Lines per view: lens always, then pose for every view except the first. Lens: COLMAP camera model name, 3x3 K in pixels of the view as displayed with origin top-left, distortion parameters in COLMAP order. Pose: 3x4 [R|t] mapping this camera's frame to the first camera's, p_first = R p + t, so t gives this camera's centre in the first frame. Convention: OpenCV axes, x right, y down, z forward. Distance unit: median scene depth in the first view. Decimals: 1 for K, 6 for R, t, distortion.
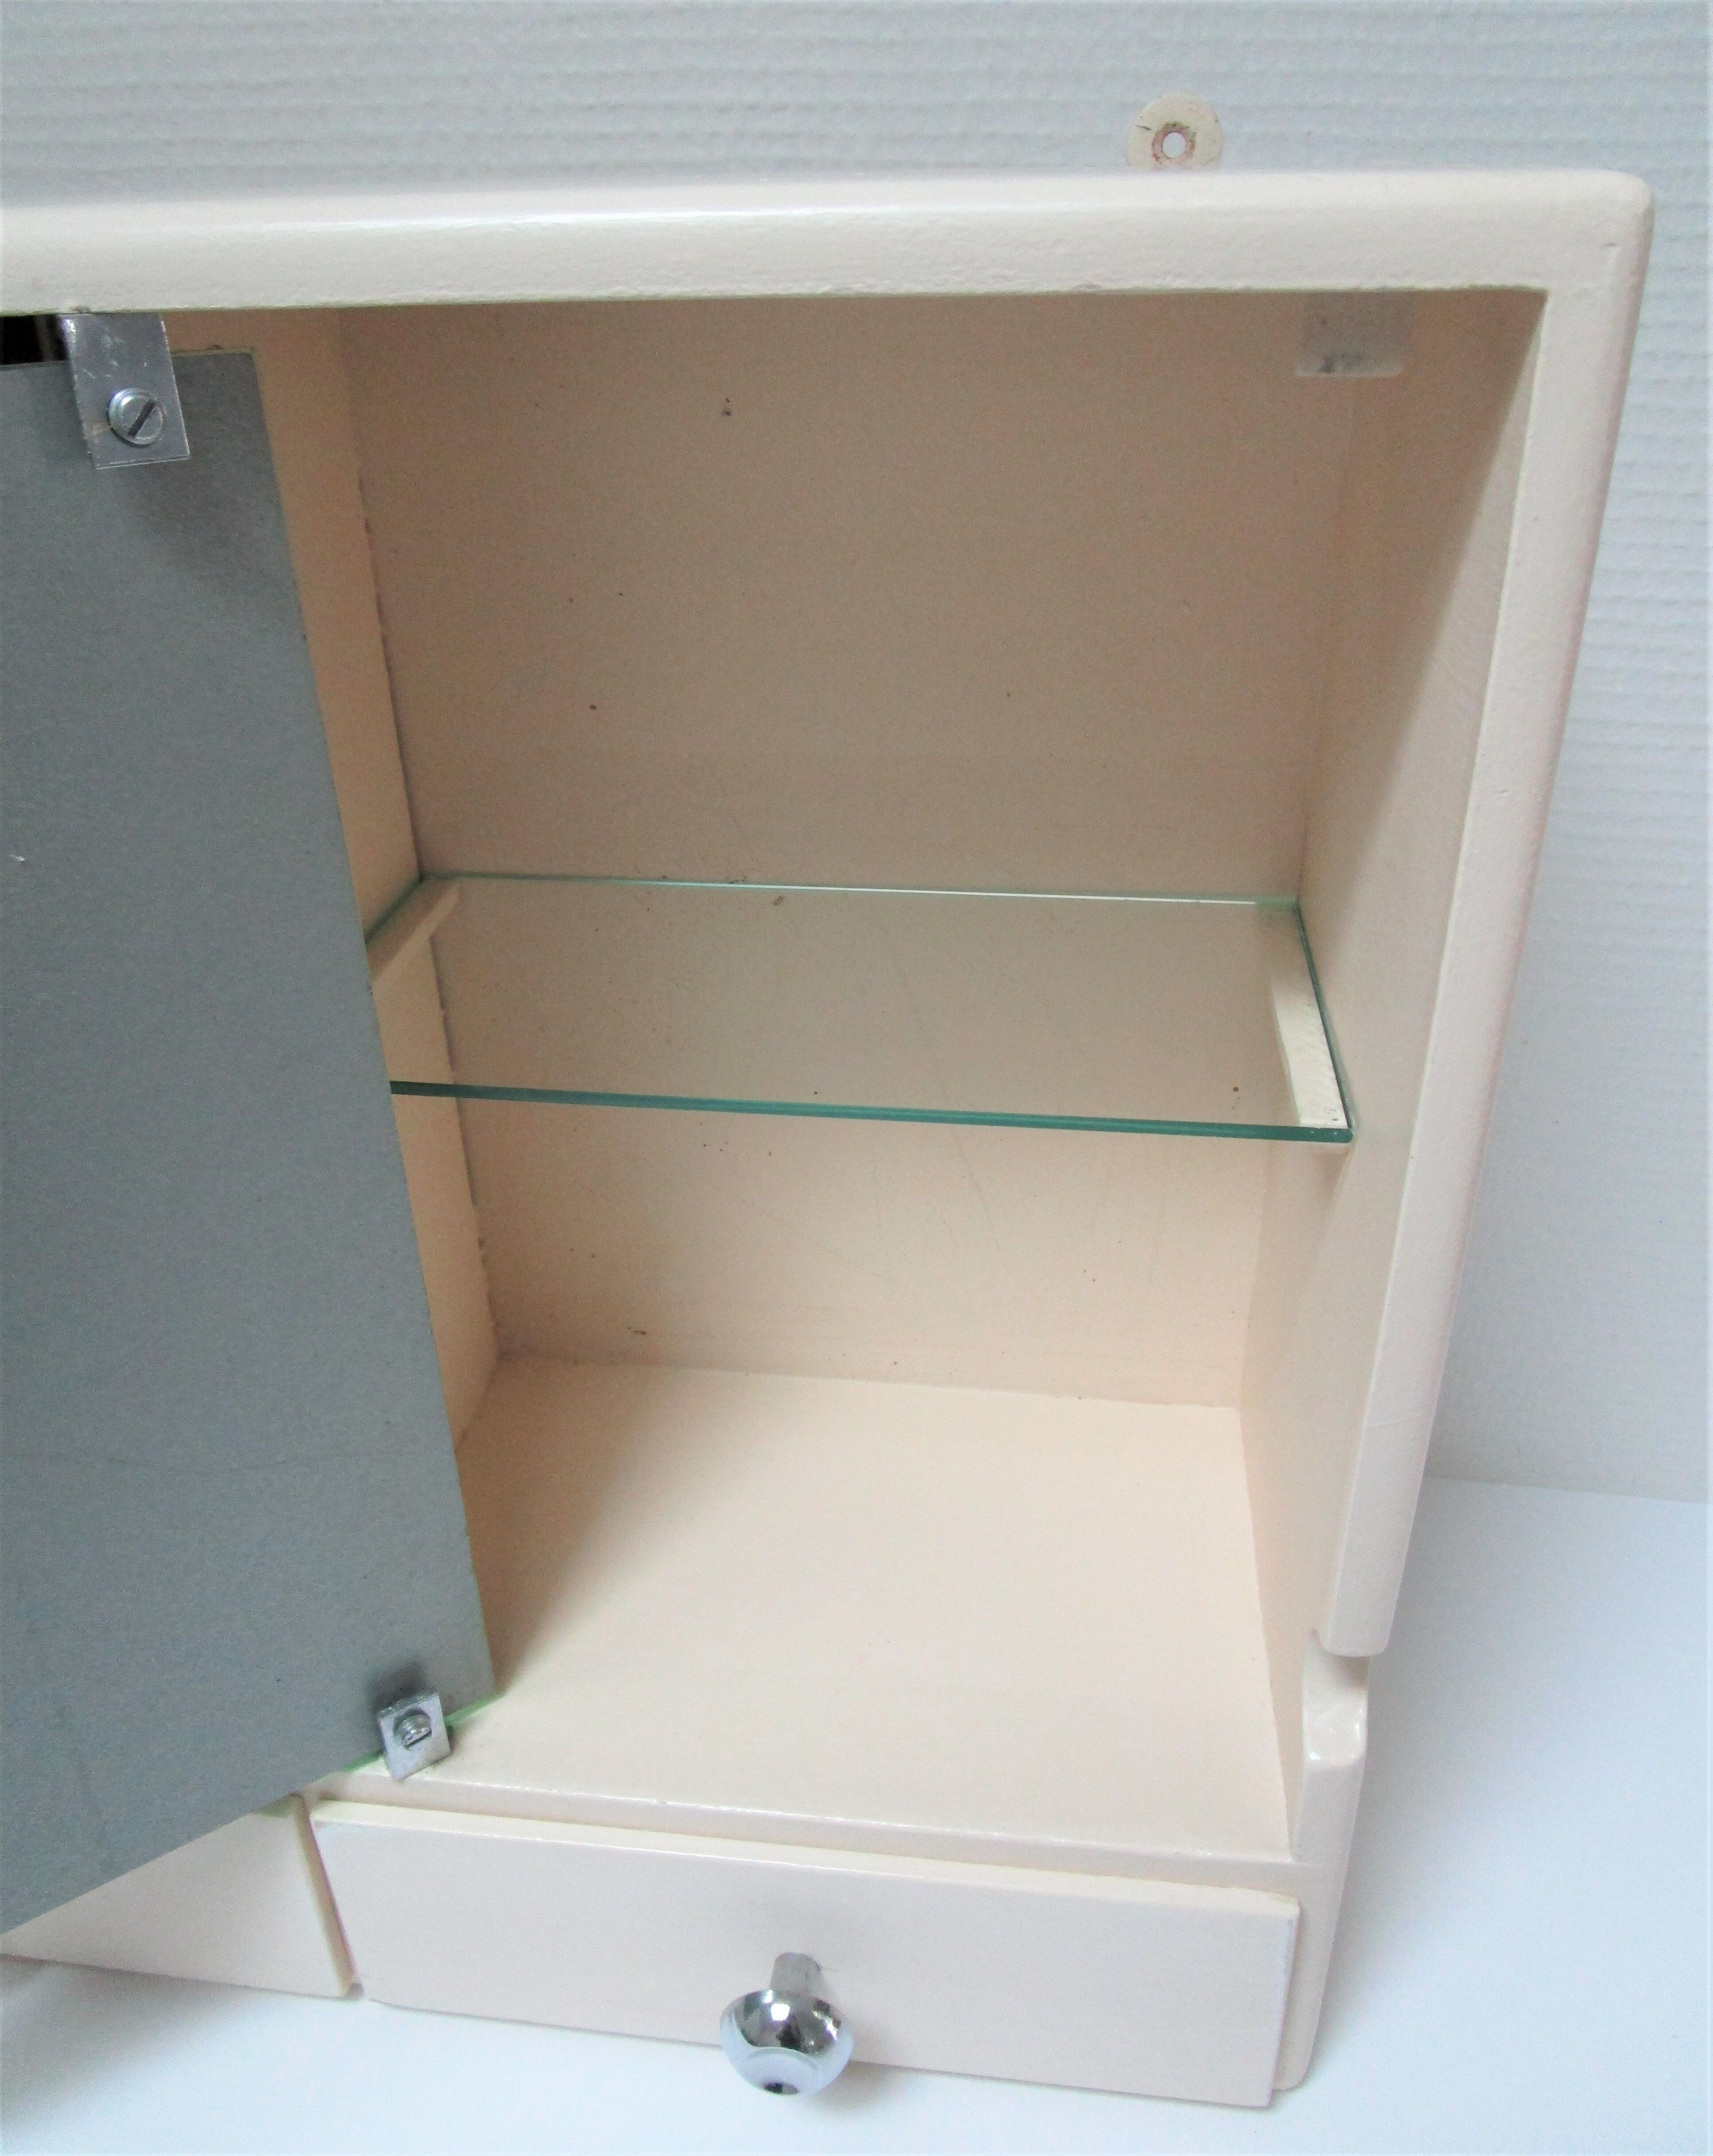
lens RADIAL K [[1607.3, 0, 858.4], [0, 1607.3, 1042.2], [0, 0, 1]] dist [-0.002682, -0.011361]
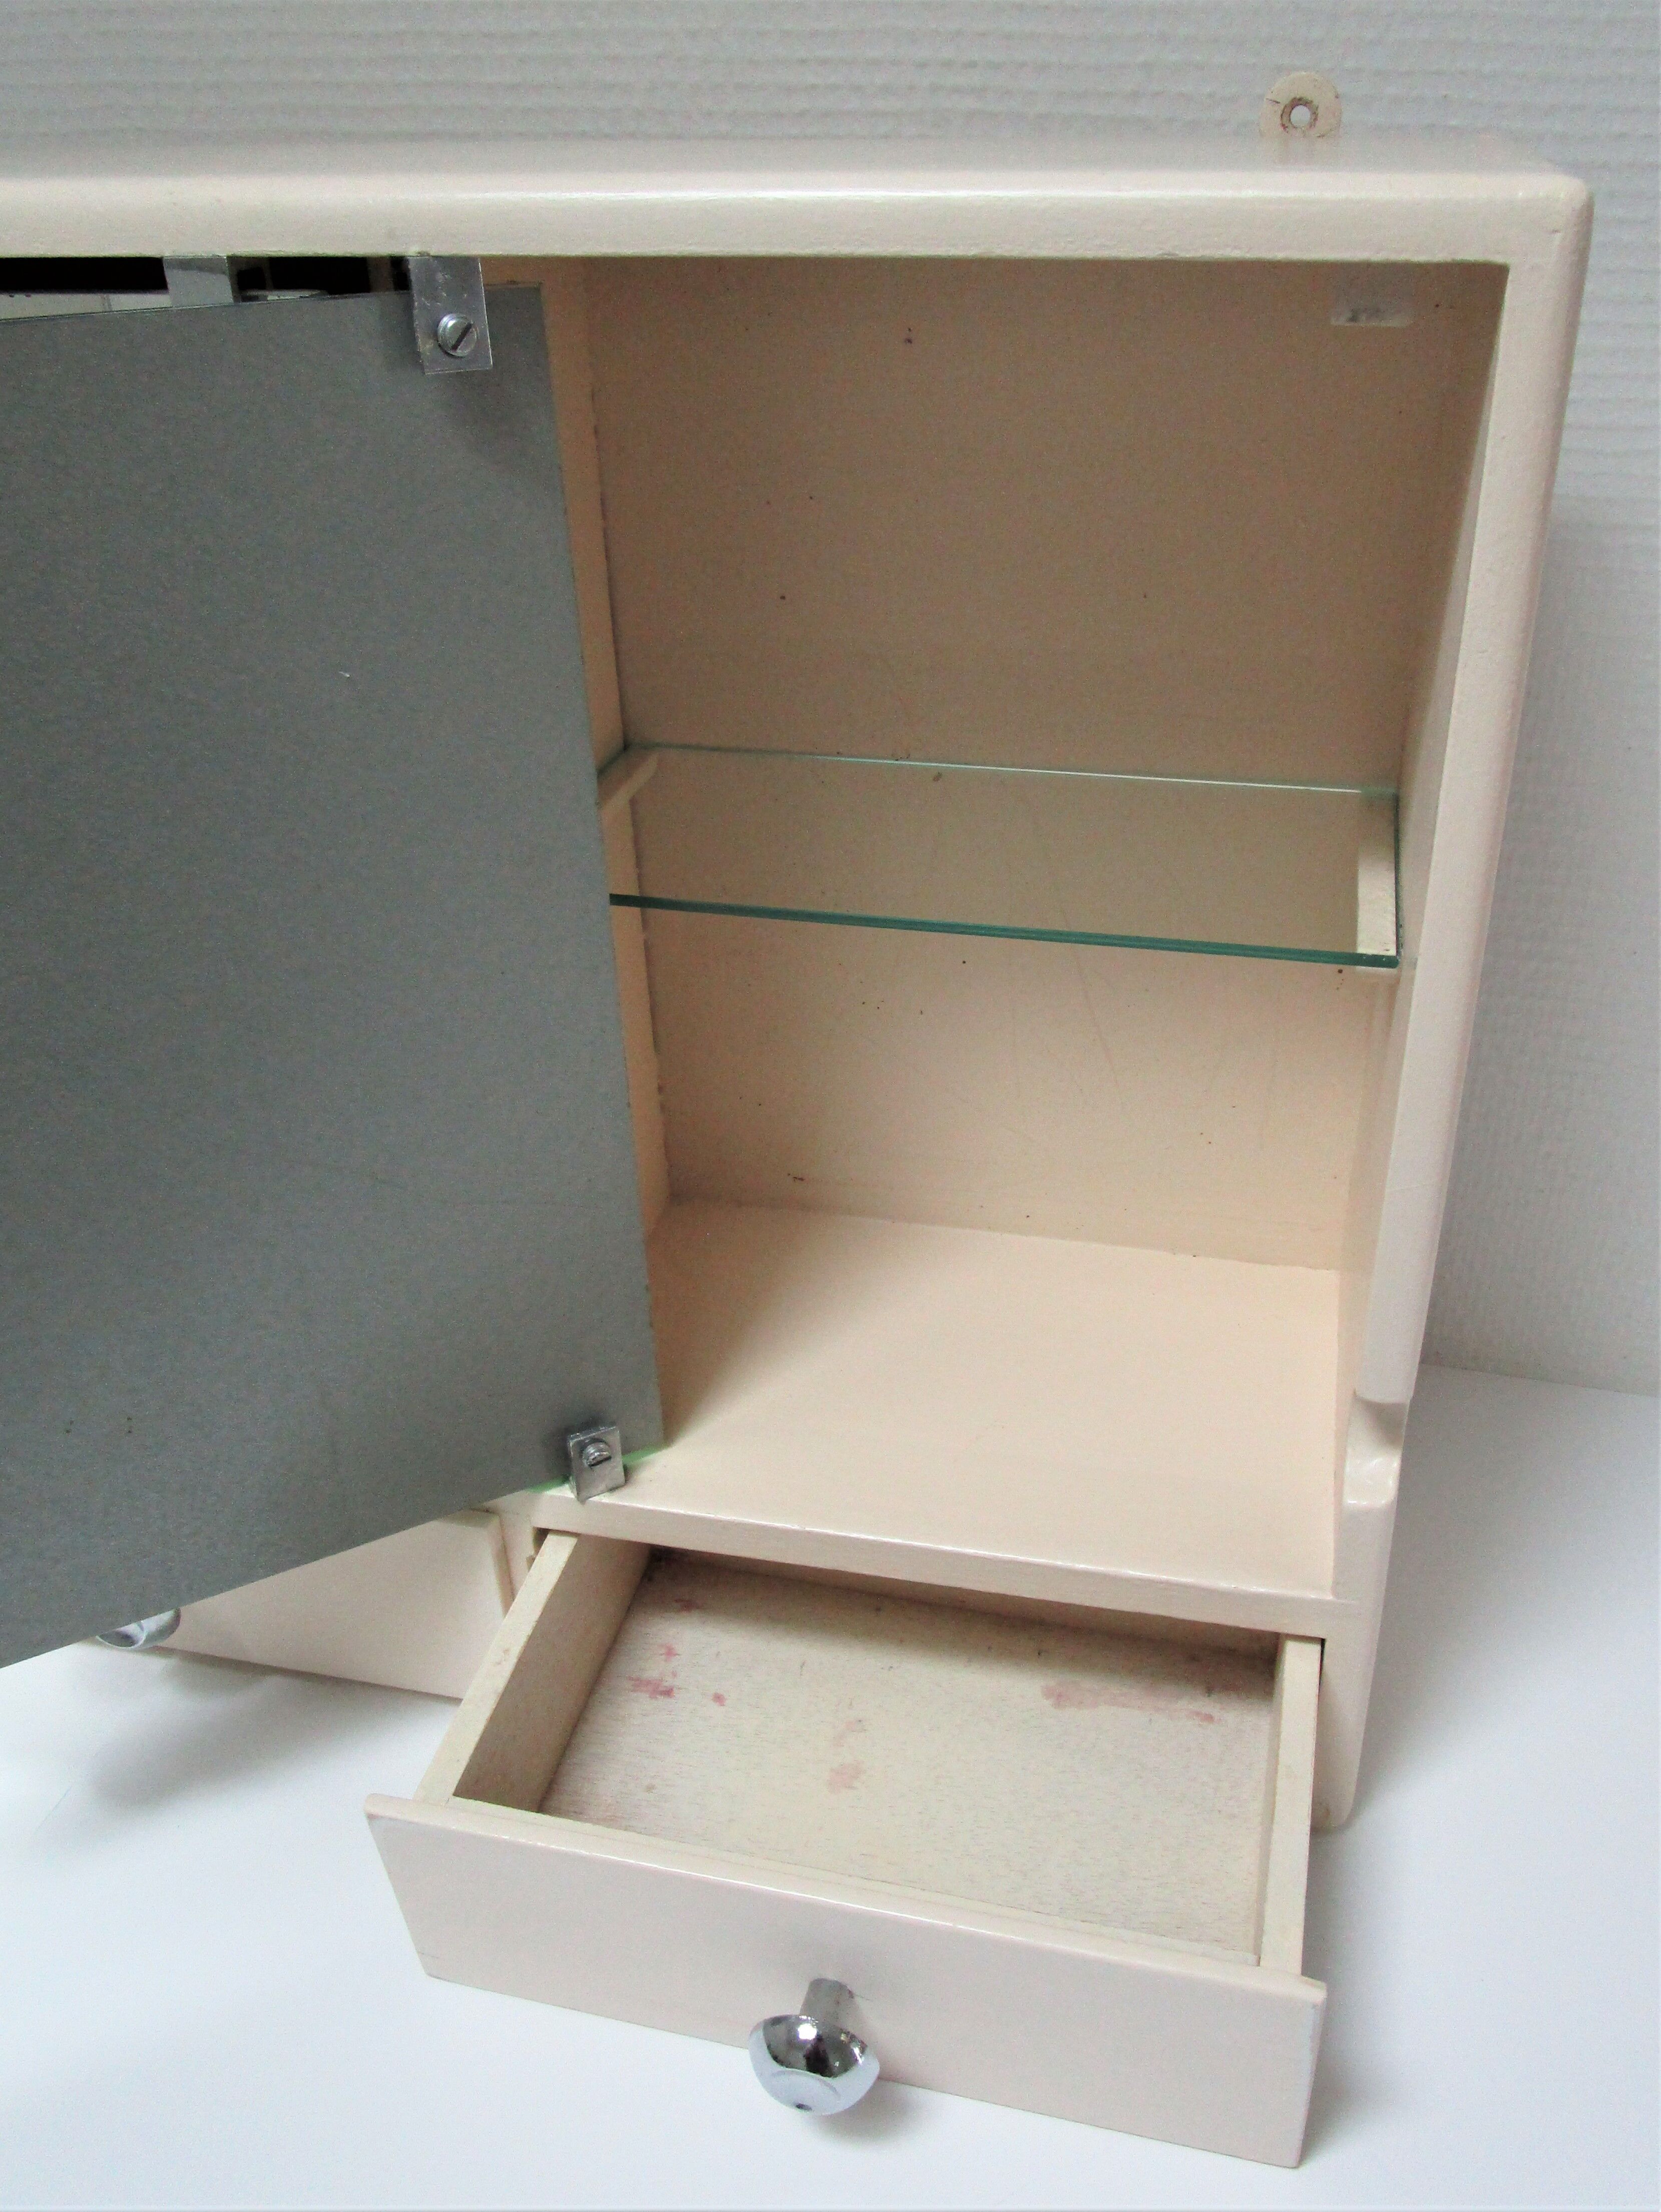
lens RADIAL K [[1782.0, 0, 936.6], [0, 1782.0, 1097.4], [0, 0, 1]] dist [-0.008835, -0.003060]
pose [[0.997041, 0.047739, -0.060254, 0.045291], [-0.045824, 0.998412, 0.032763, 0.122502], [0.061722, -0.029905, 0.997645, -0.326440]]
